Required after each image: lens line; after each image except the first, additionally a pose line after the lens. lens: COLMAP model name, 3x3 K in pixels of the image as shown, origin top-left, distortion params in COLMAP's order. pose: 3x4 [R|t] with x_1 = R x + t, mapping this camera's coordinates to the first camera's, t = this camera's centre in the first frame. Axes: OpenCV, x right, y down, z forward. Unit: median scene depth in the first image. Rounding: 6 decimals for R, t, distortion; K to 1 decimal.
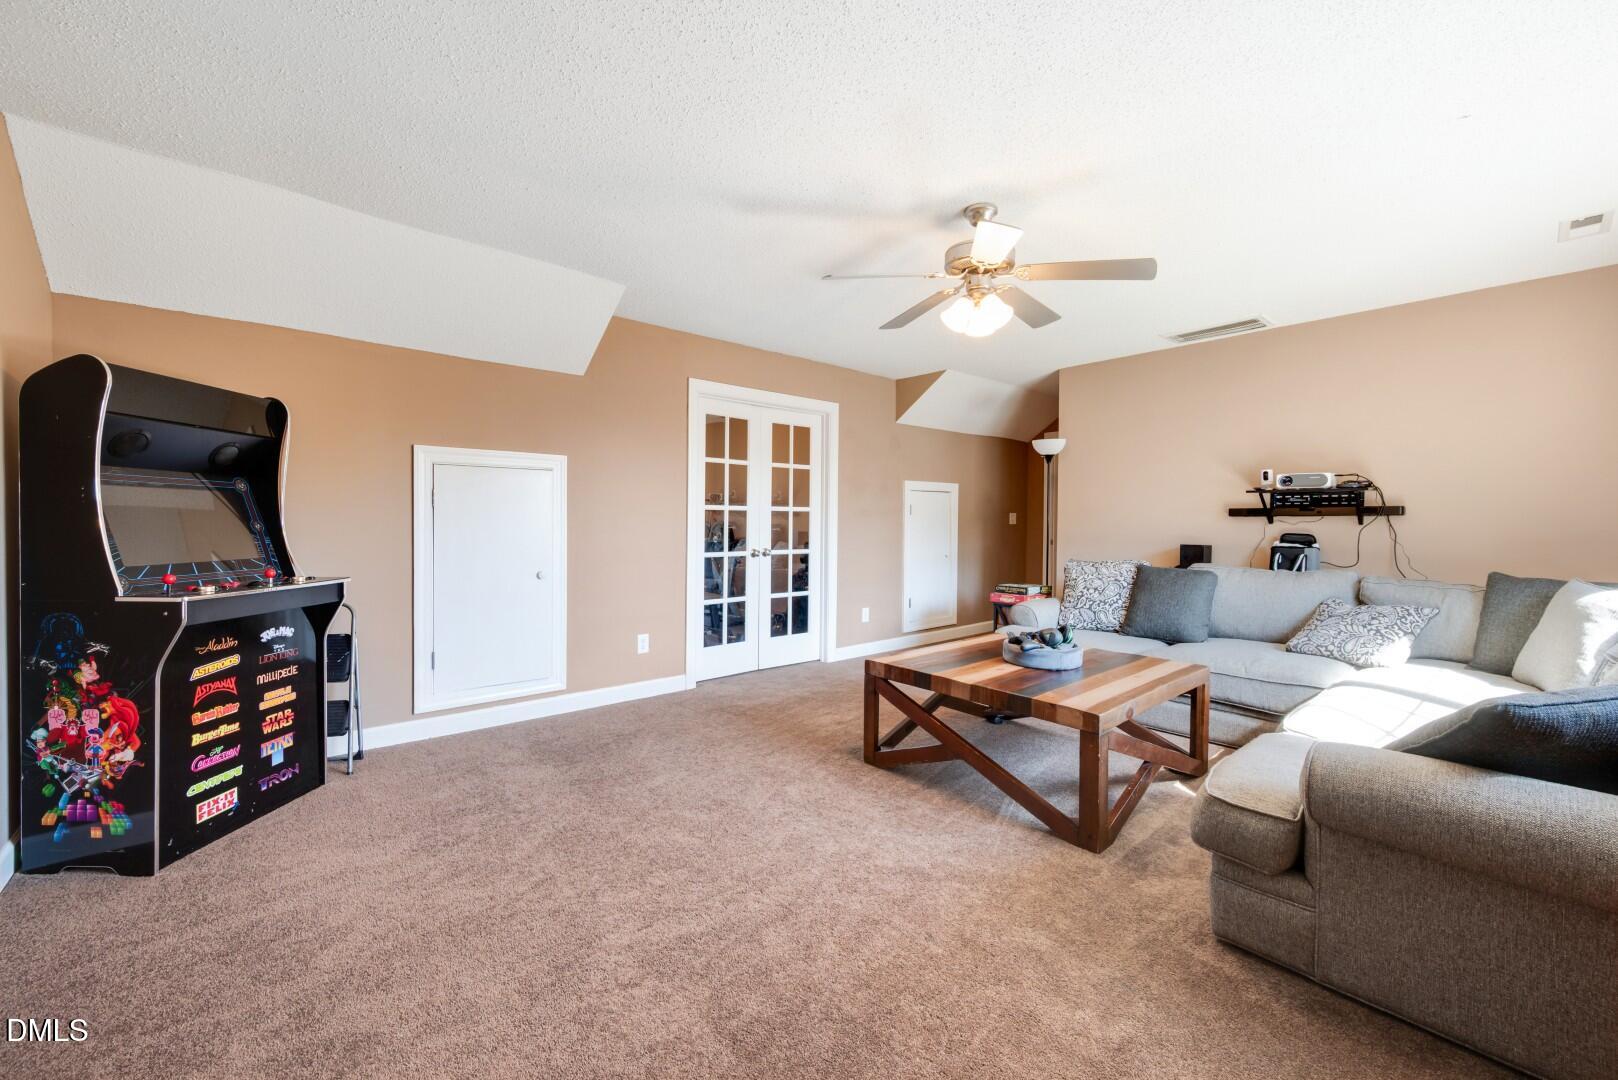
lens RADIAL K [[653.8, 0, 822.7], [0, 653.8, 517.7], [0, 0, 1]] dist [-0.004365, -0.000377]
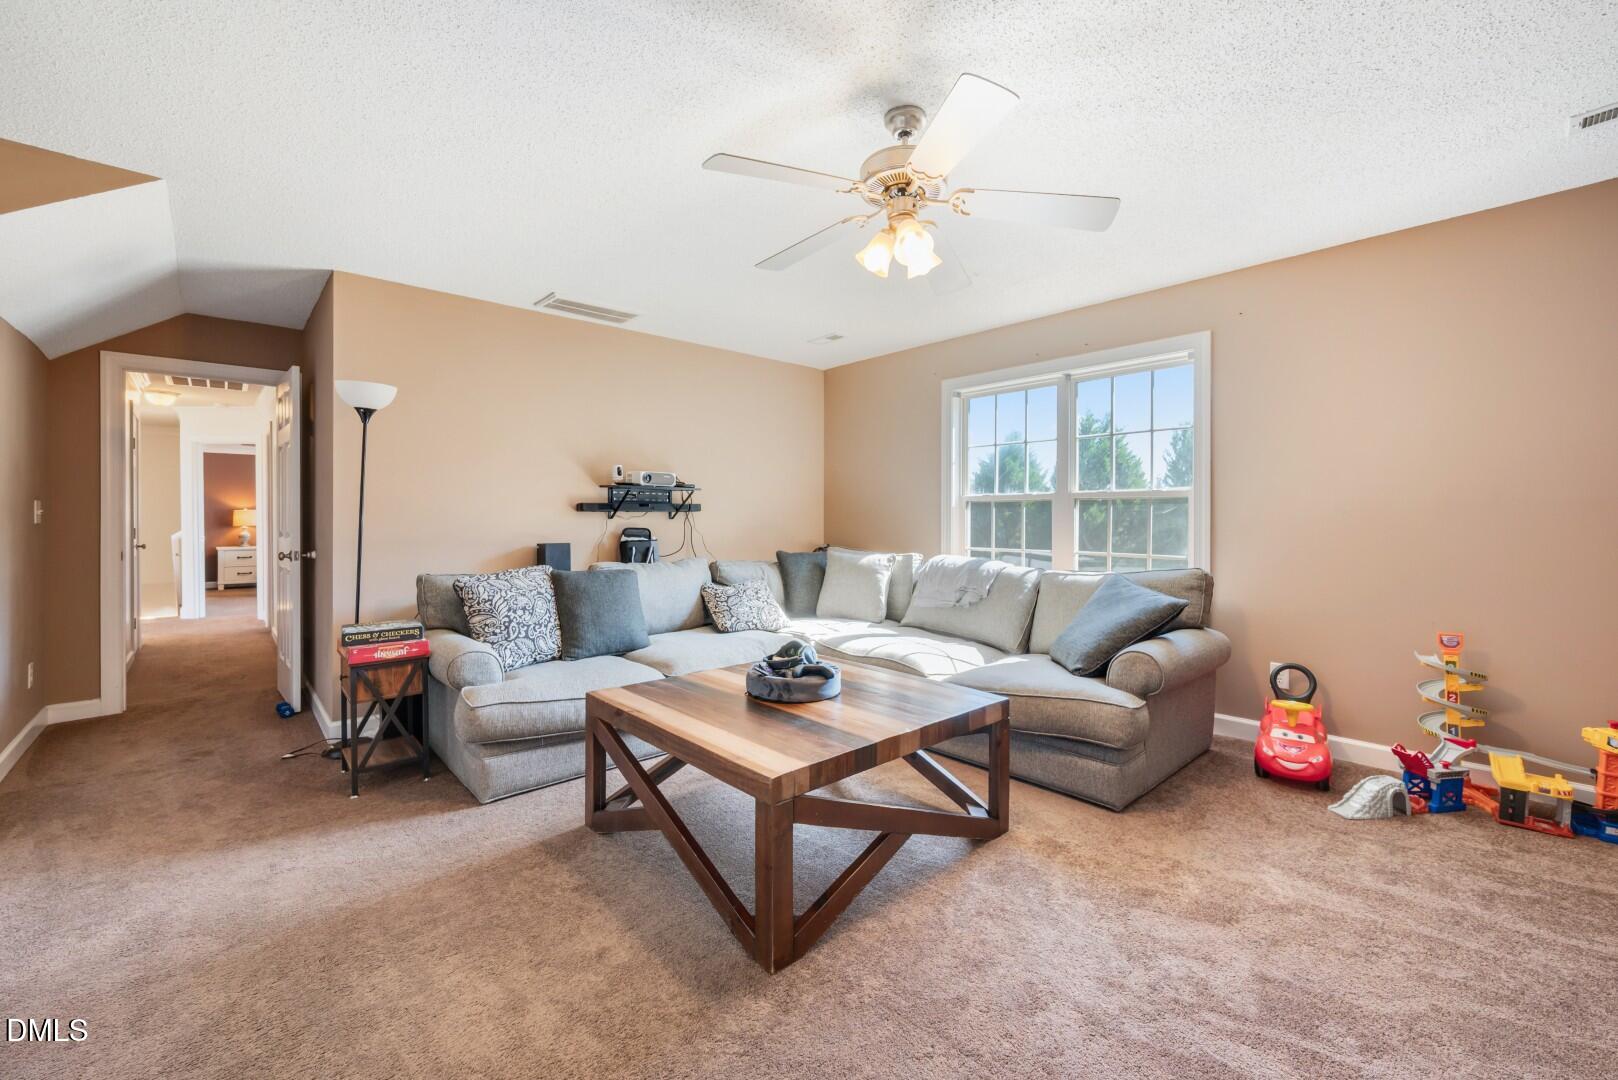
lens RADIAL K [[653.8, 0, 822.7], [0, 653.8, 517.7], [0, 0, 1]] dist [-0.004365, -0.000377]
pose [[-0.027790, -0.004679, 0.999603, -0.526275], [-0.005384, 0.999975, 0.004531, 0.001811], [-0.999599, -0.005255, -0.027814, 1.102481]]
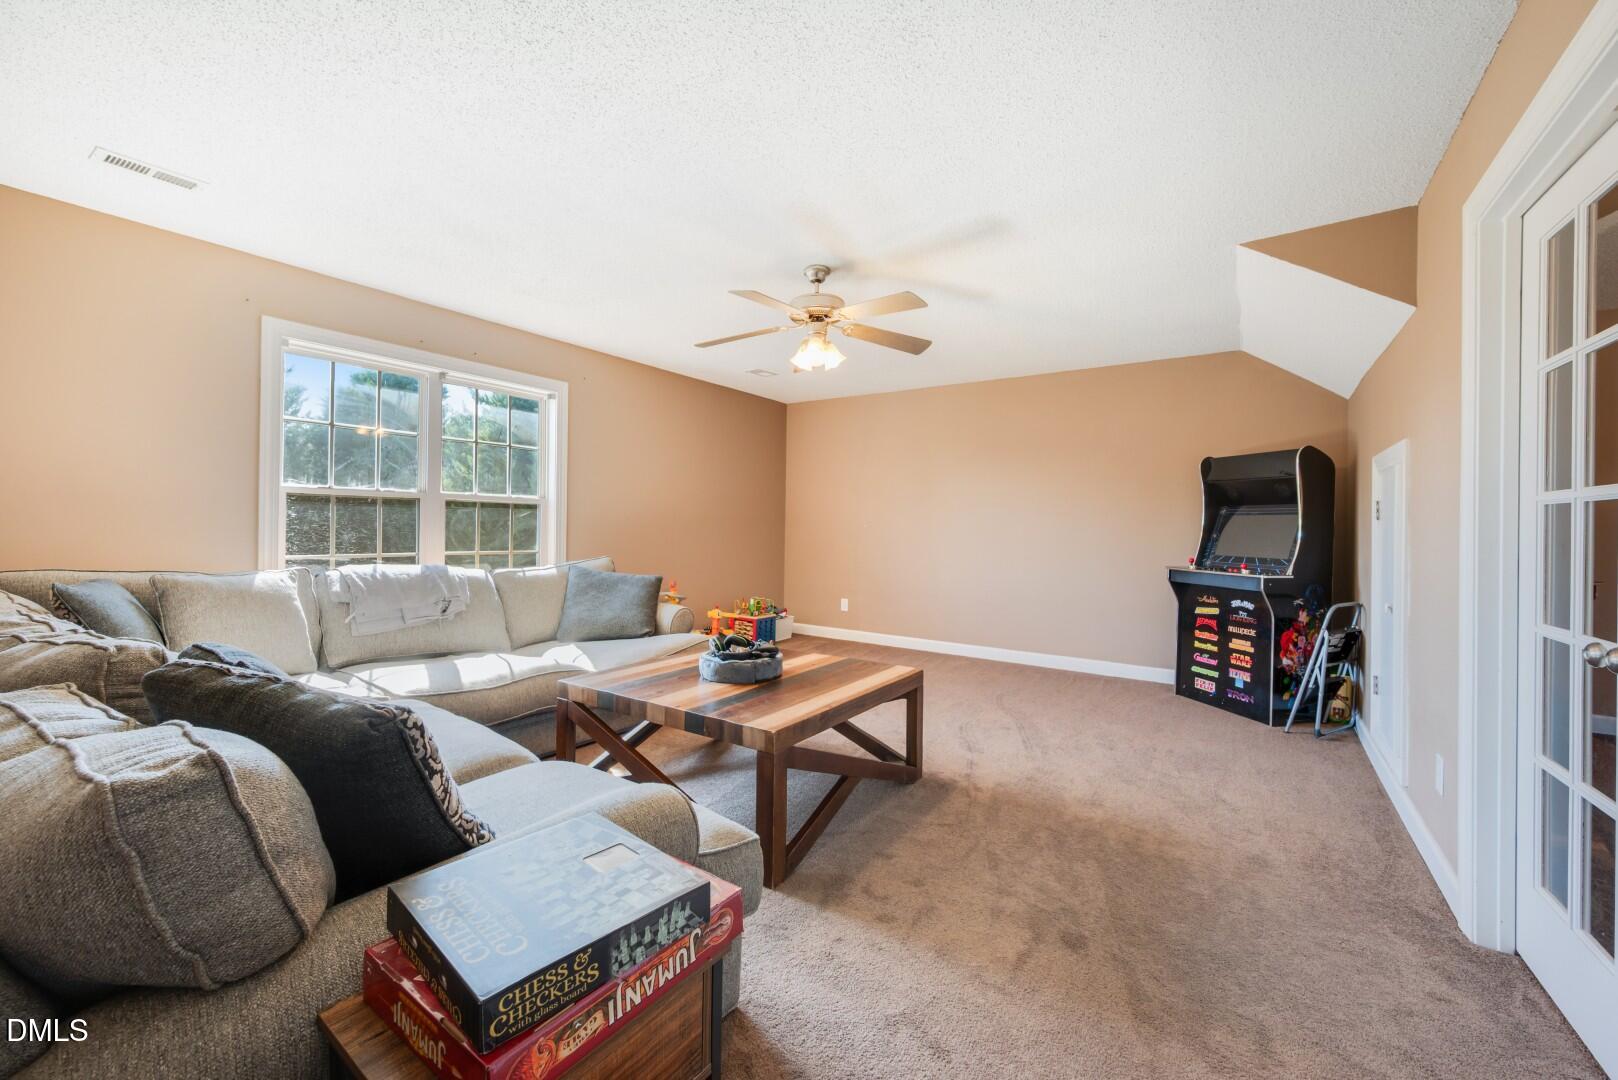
lens RADIAL K [[653.8, 0, 822.7], [0, 653.8, 517.7], [0, 0, 1]] dist [-0.004365, -0.000377]
pose [[-0.962661, -0.021476, -0.269858, 0.547796], [-0.019062, 0.999751, -0.011564, 0.005617], [0.270039, -0.005988, -0.962831, 2.170621]]
